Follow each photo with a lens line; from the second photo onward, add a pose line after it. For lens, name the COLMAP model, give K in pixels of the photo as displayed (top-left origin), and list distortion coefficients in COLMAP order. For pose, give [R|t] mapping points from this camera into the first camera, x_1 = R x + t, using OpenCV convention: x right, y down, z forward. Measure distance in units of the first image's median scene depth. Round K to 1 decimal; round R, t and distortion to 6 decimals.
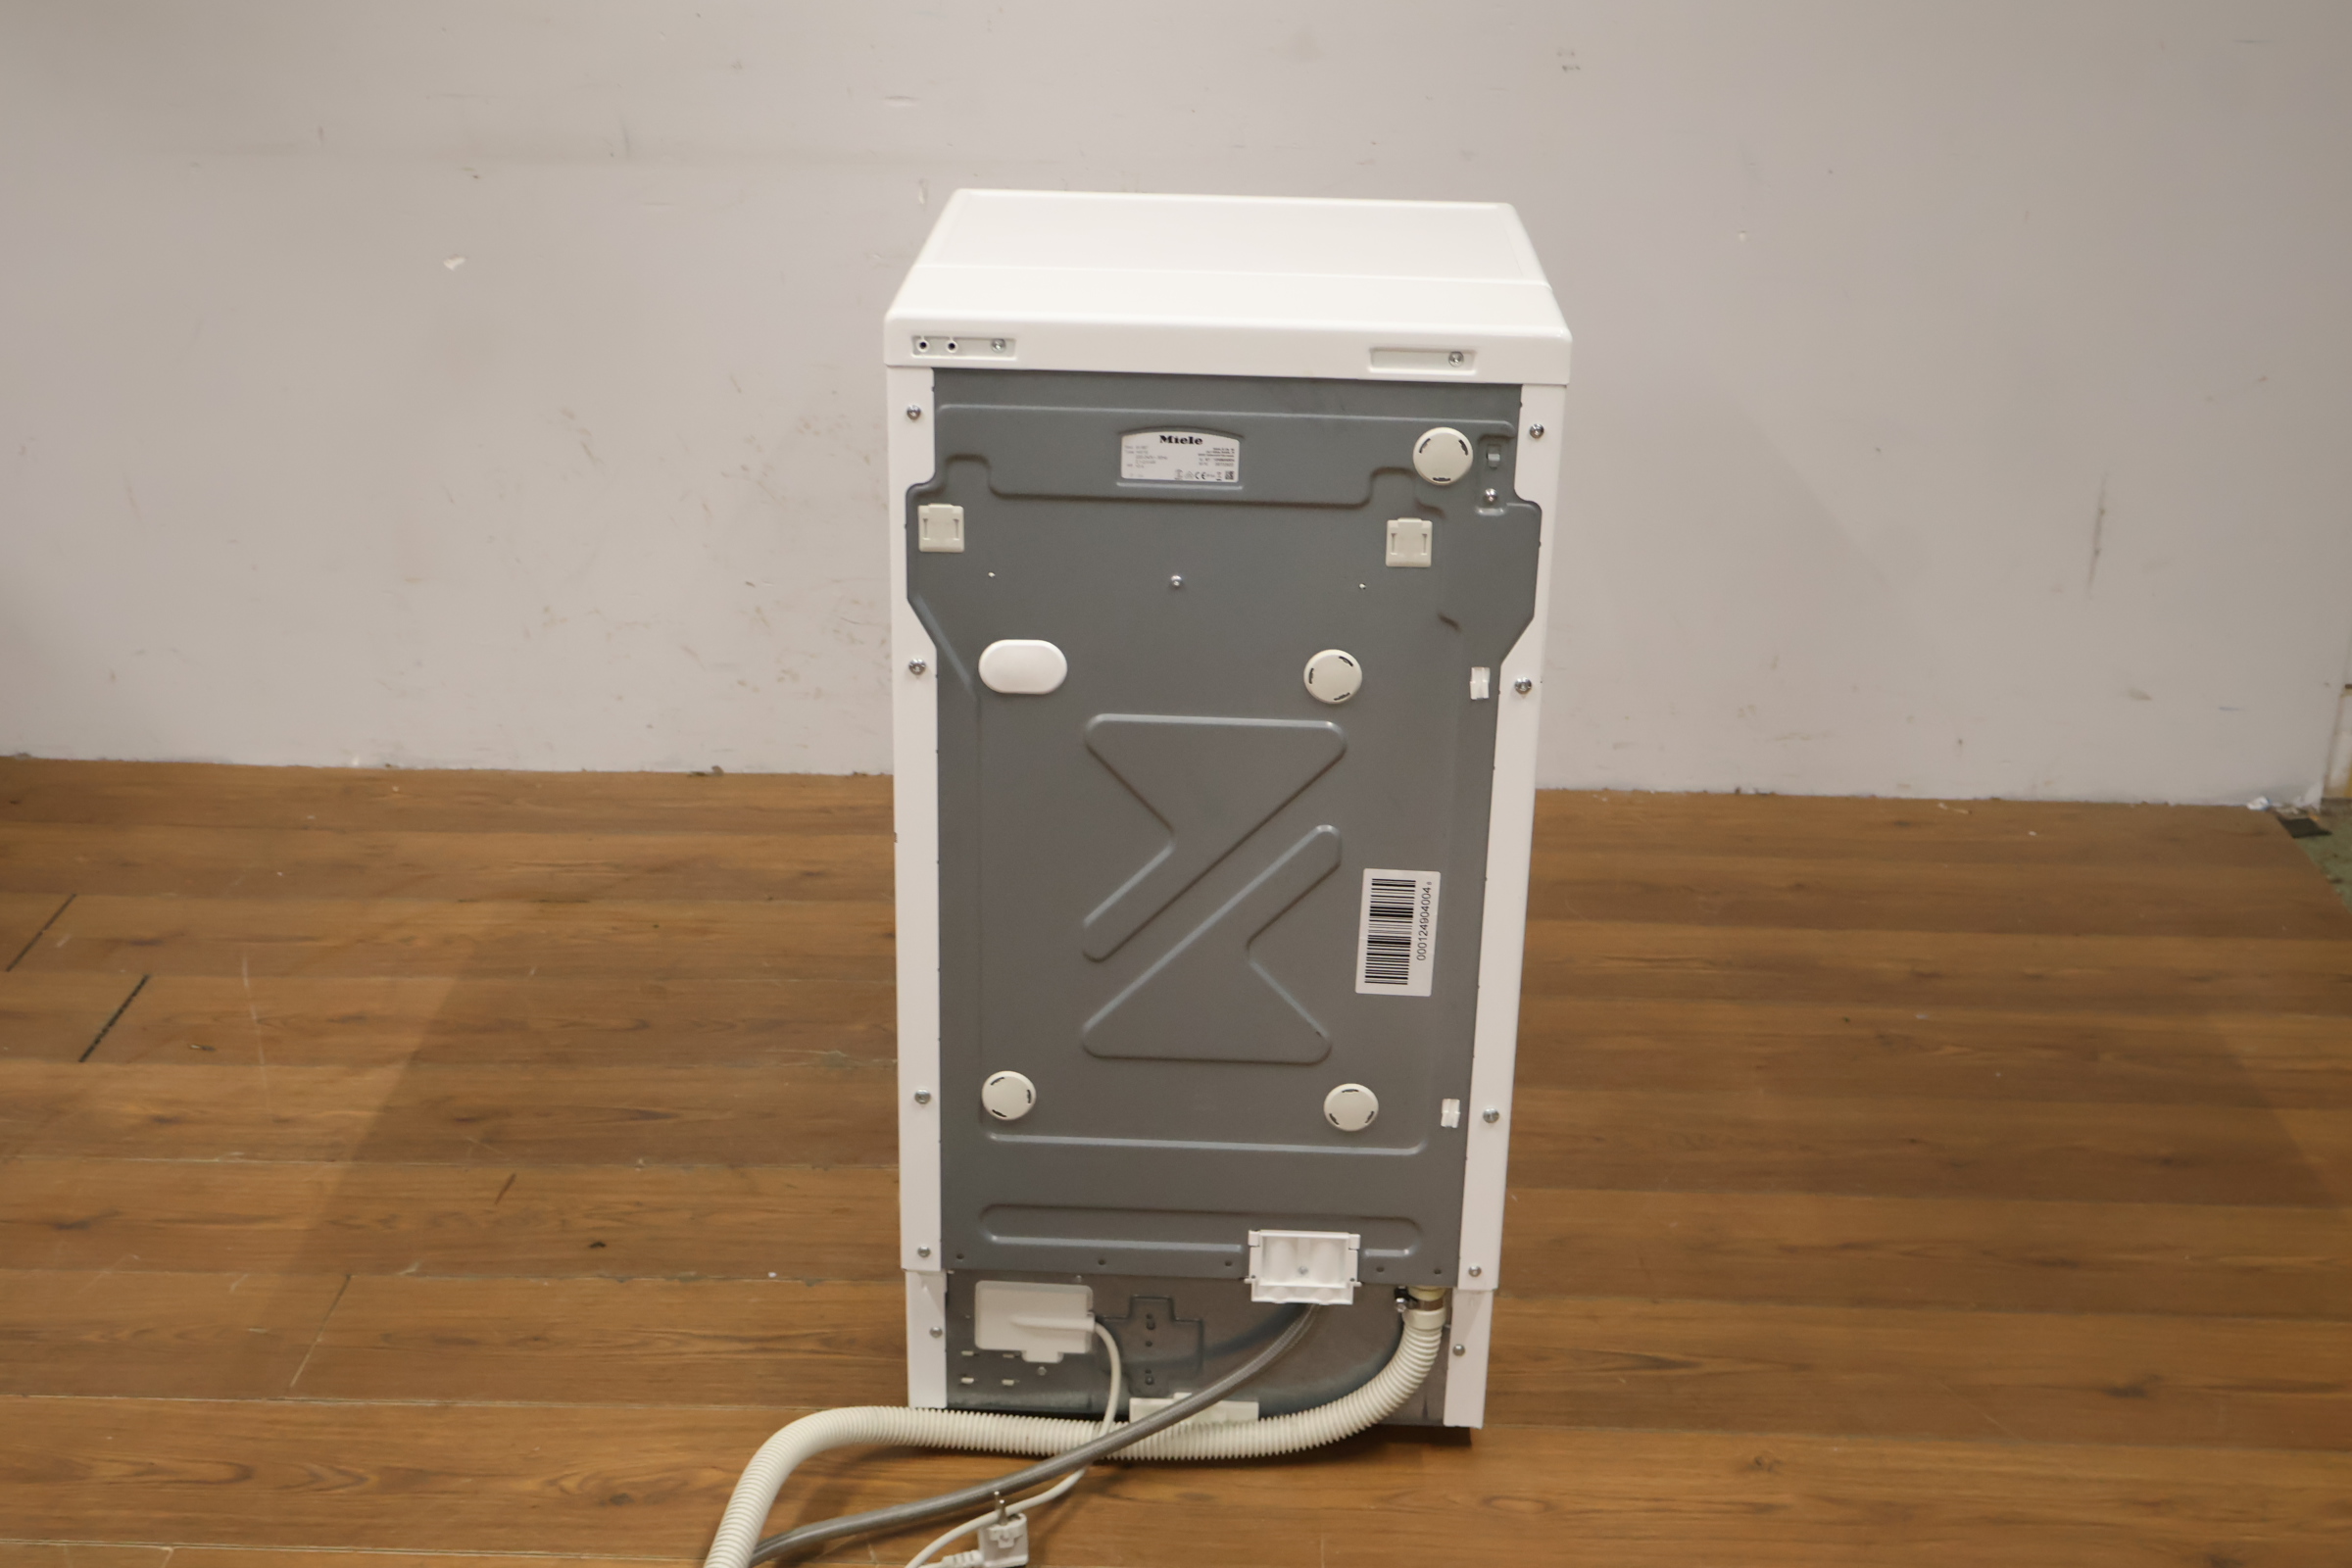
lens RADIAL K [[2984.0, 0, 1164.7], [0, 2984.0, 785.2], [0, 0, 1]] dist [-0.041369, 0.048361]
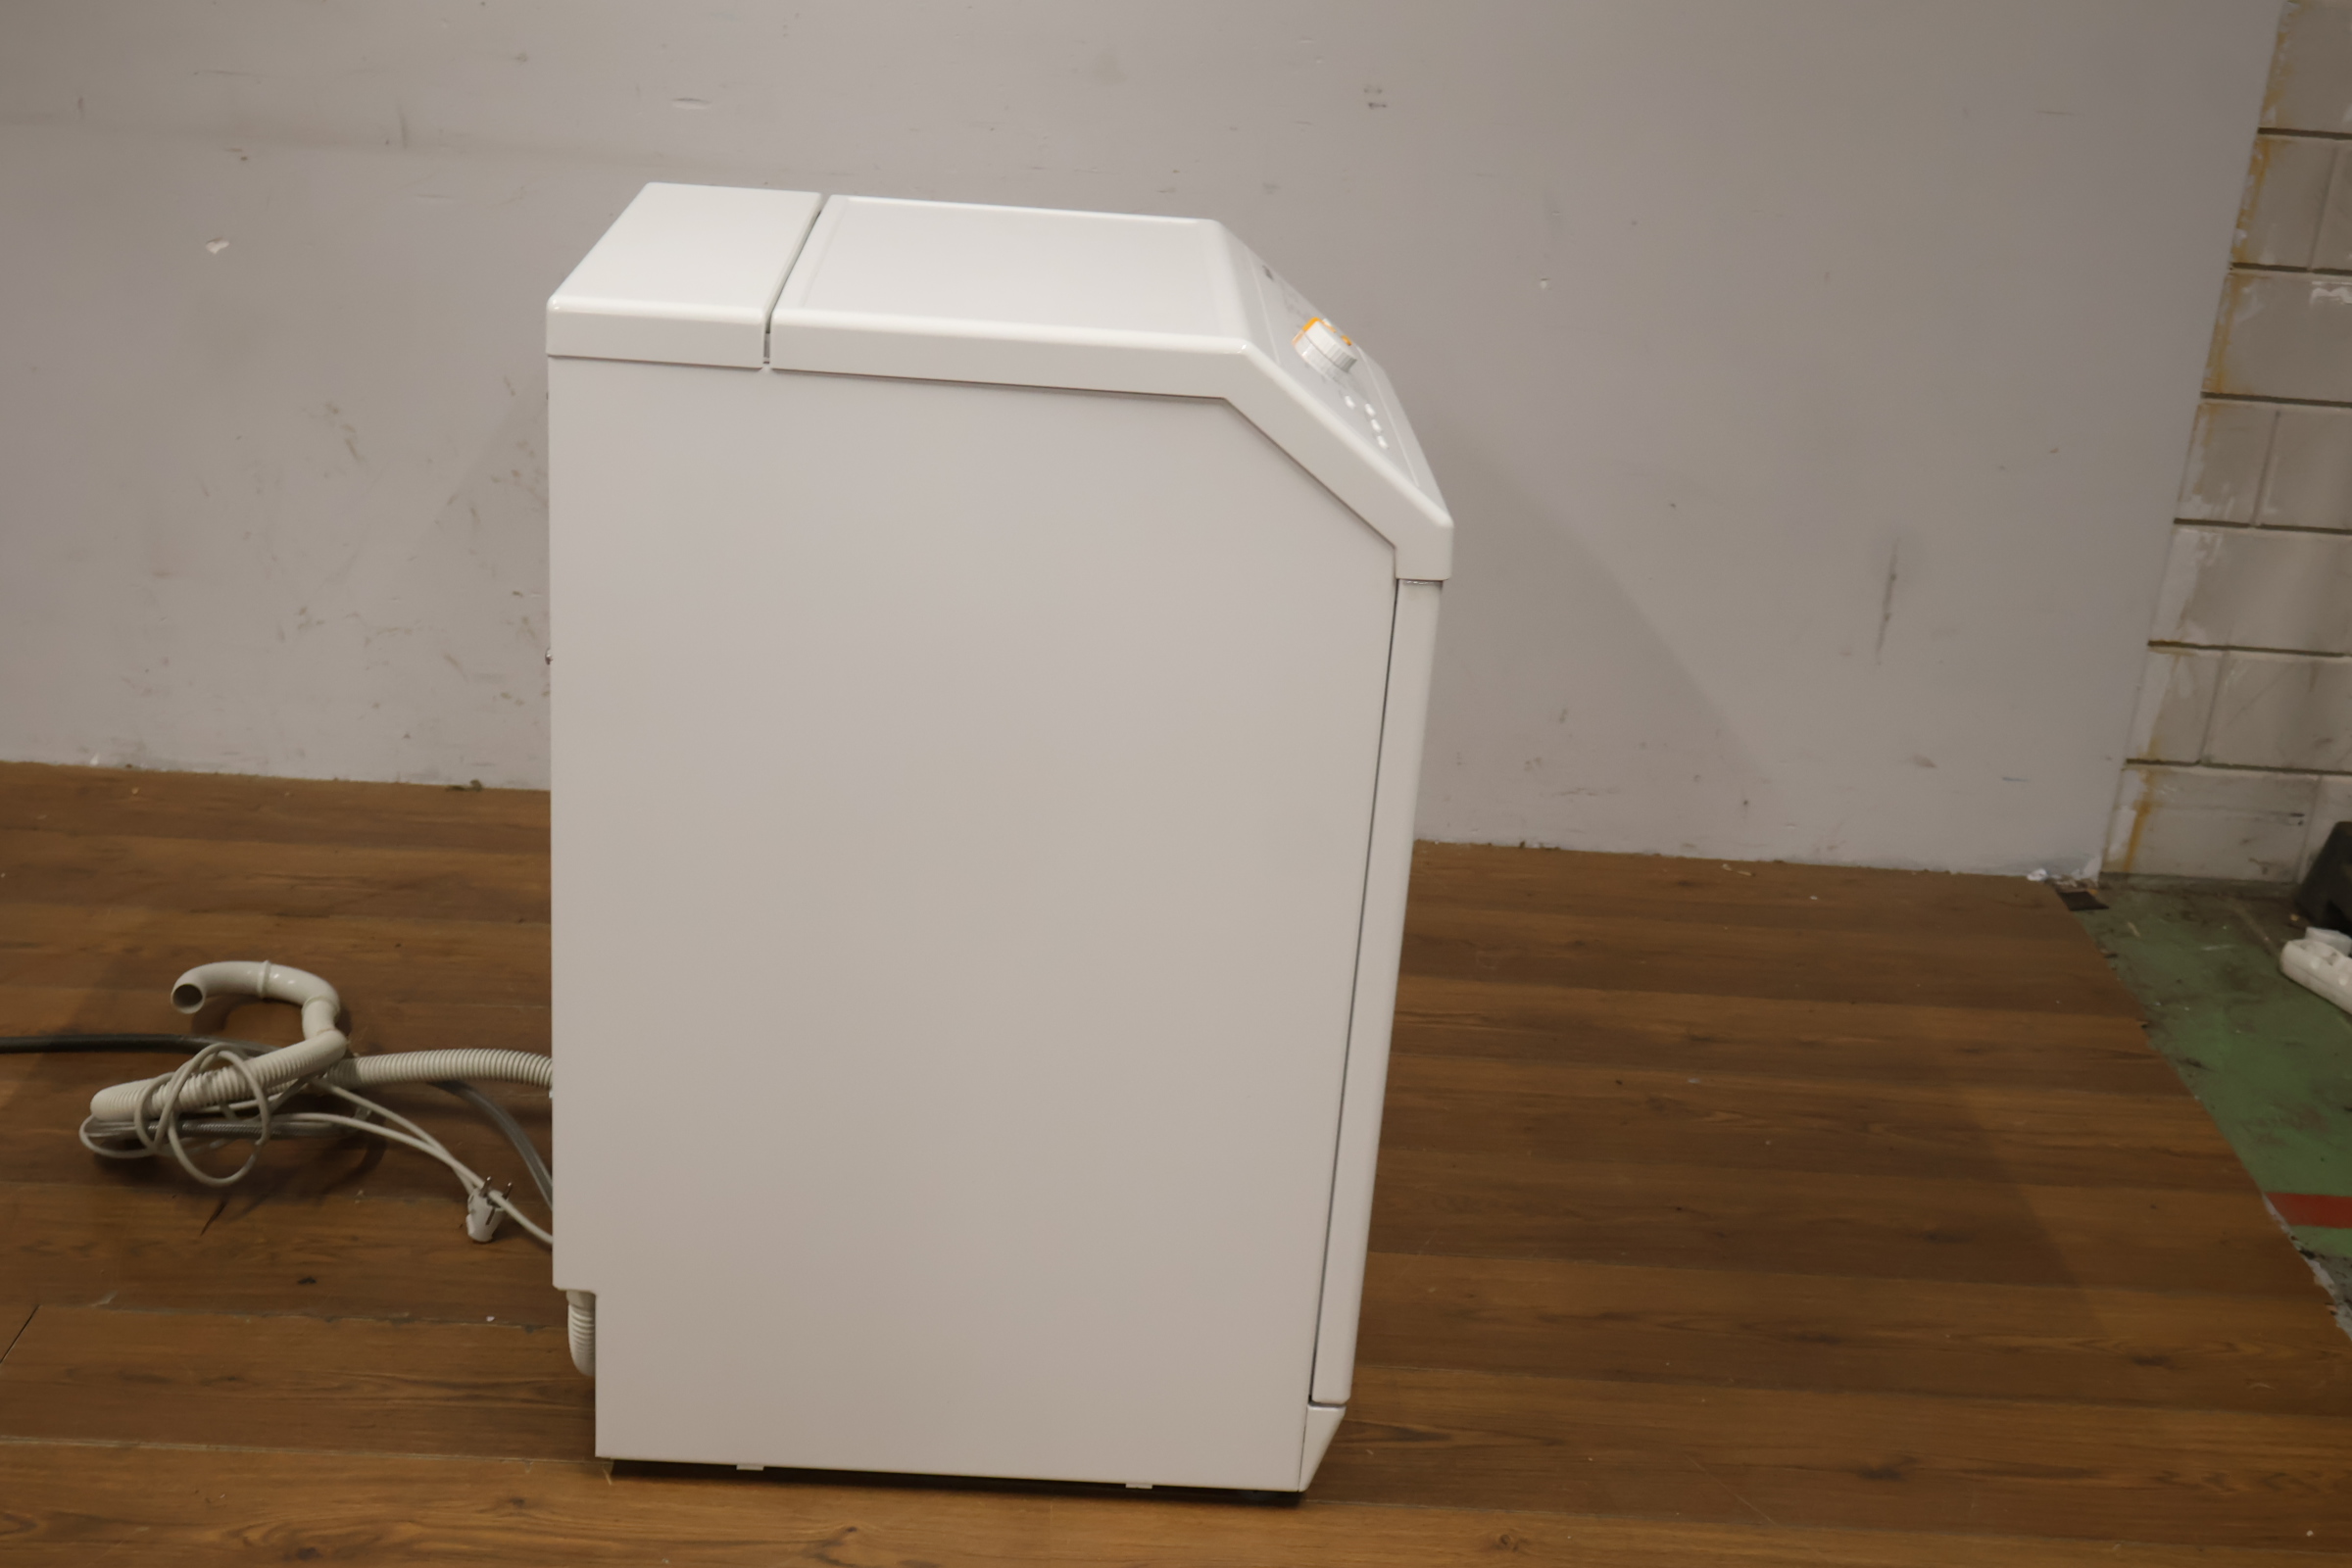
lens RADIAL K [[2955.5, 0, 1210.9], [0, 2955.5, 745.6], [0, 0, 1]] dist [-0.046564, 0.006296]
pose [[0.996729, 0.038291, 0.071174, 0.021440], [-0.036605, 0.999021, -0.024852, -0.002922], [-0.072056, 0.022165, 0.997154, 0.036441]]
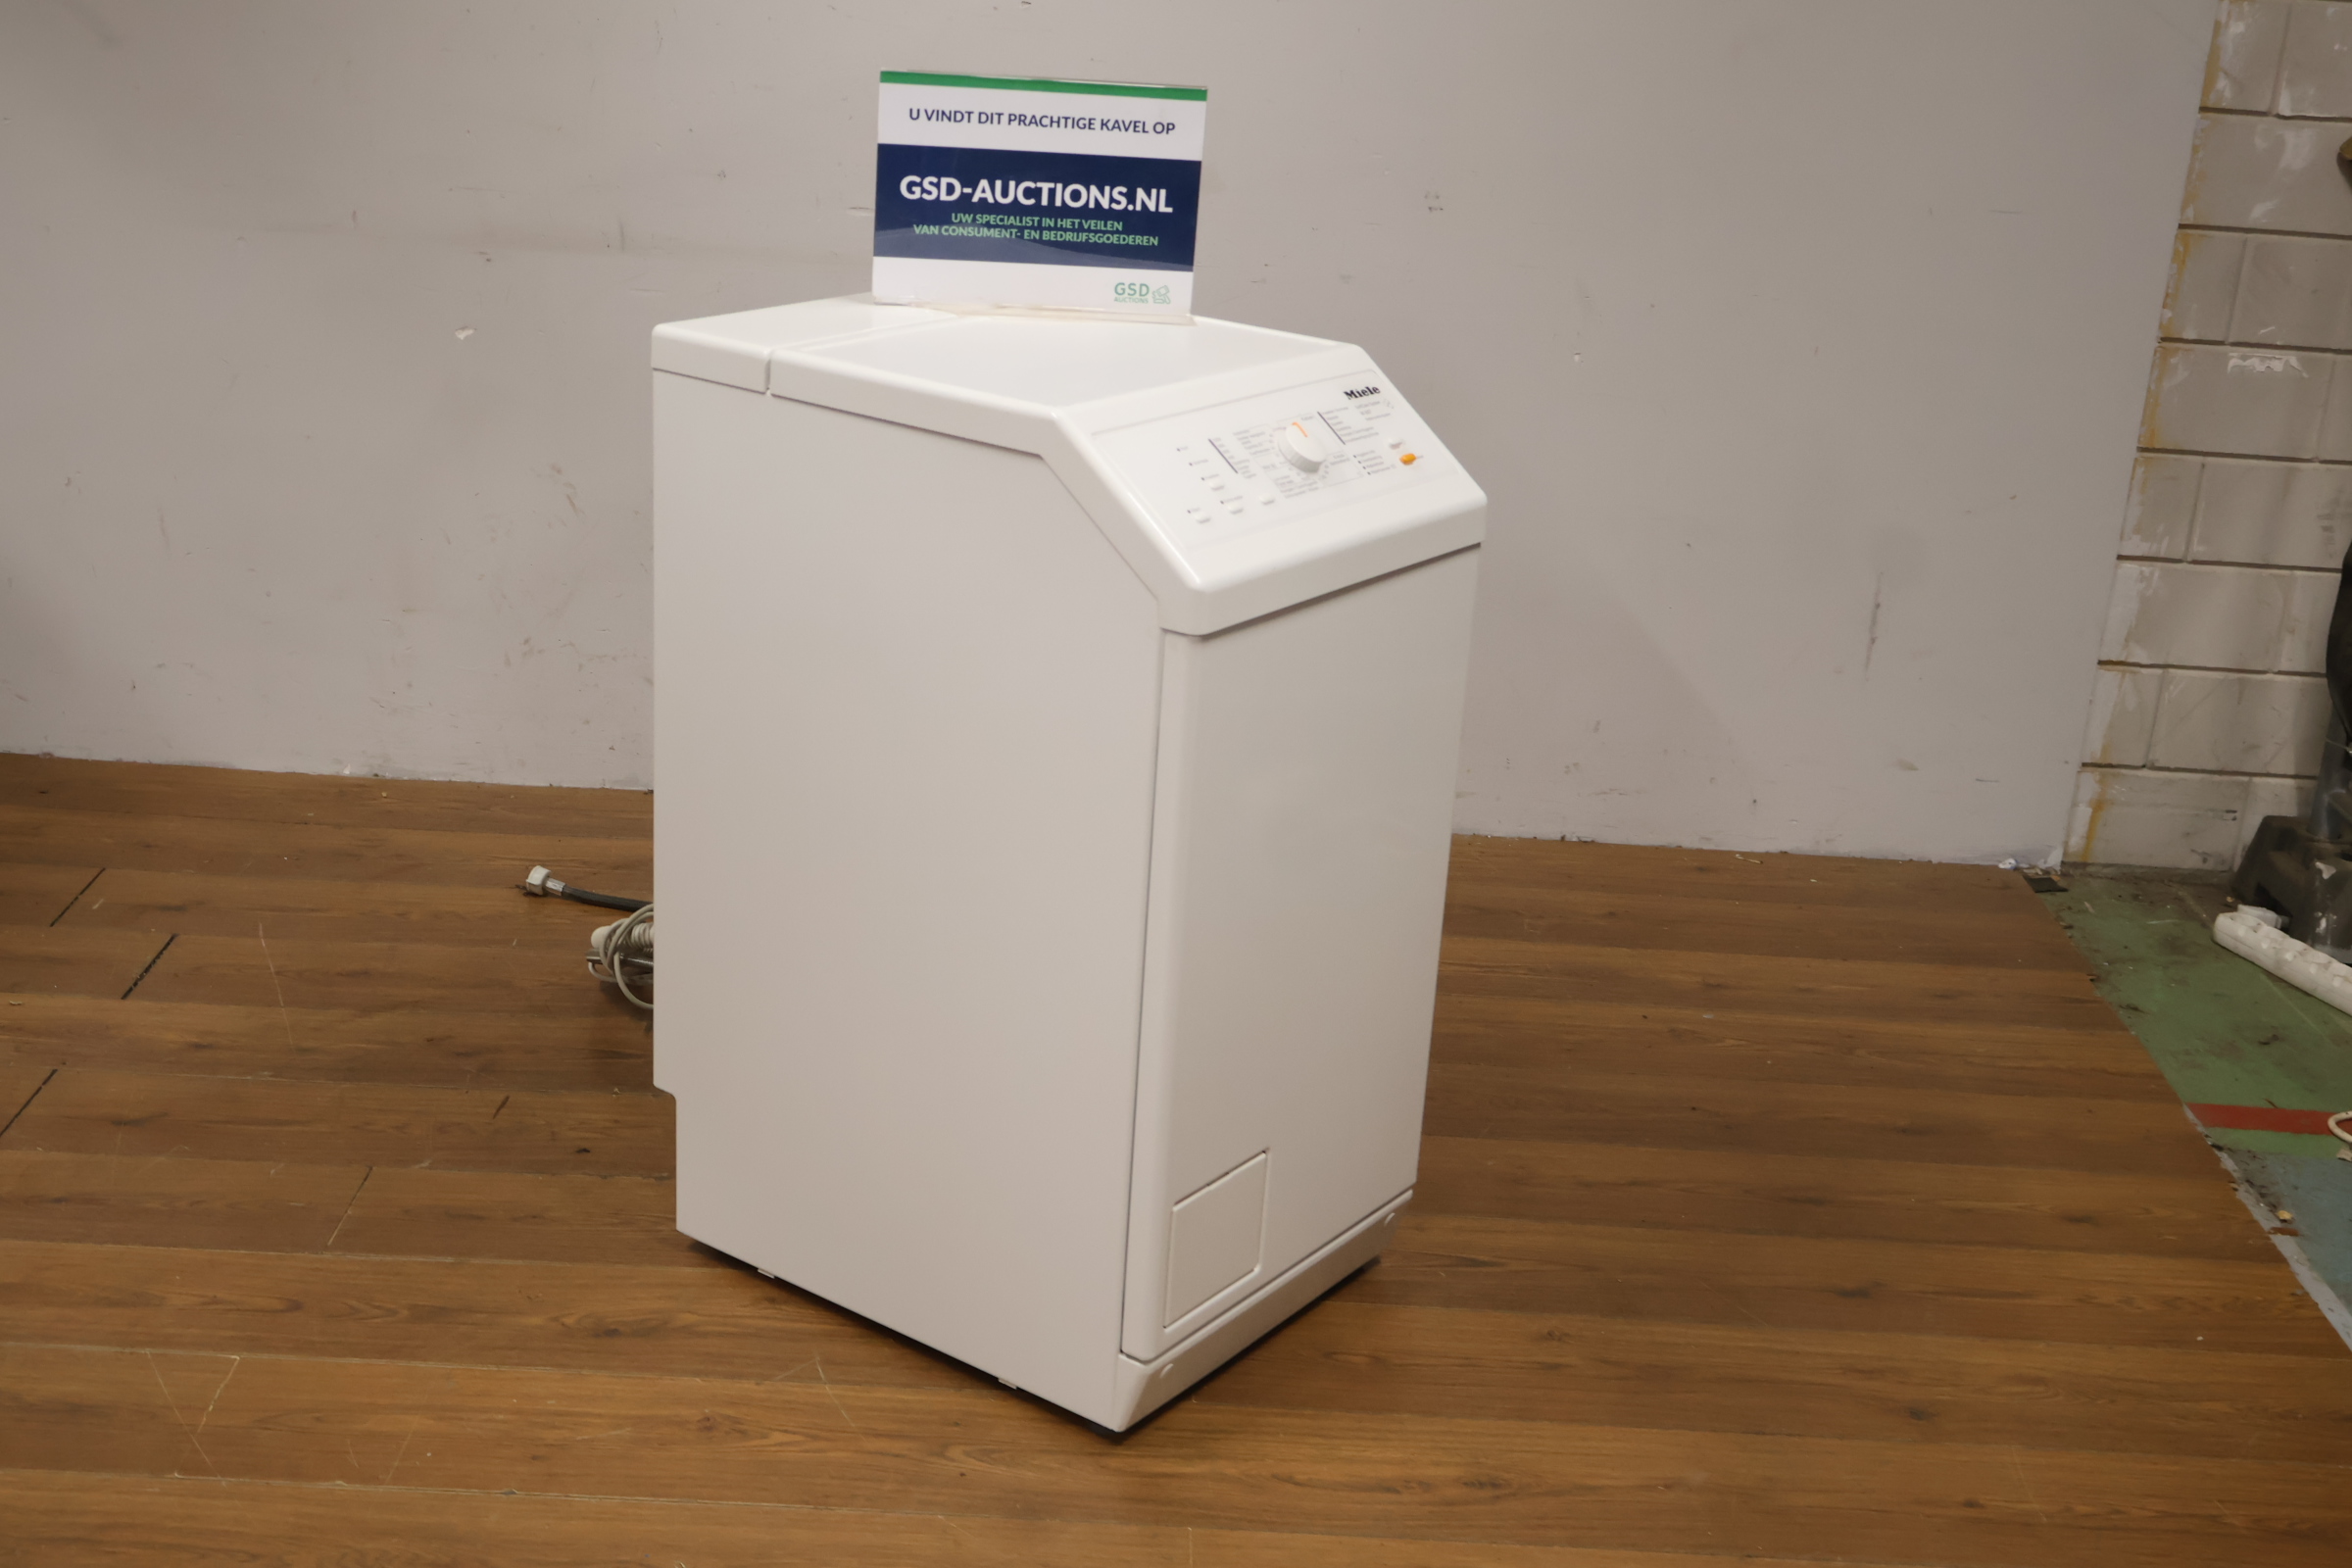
lens RADIAL K [[3193.0, 0, 1176.0], [0, 3193.0, 784.0], [0, 0, 1]] dist [-0.037084, -0.097892]
pose [[0.997979, 0.037198, 0.051512, -0.023872], [-0.033707, 0.997179, -0.067062, 0.077720], [-0.053861, 0.065190, 0.996418, -0.250599]]
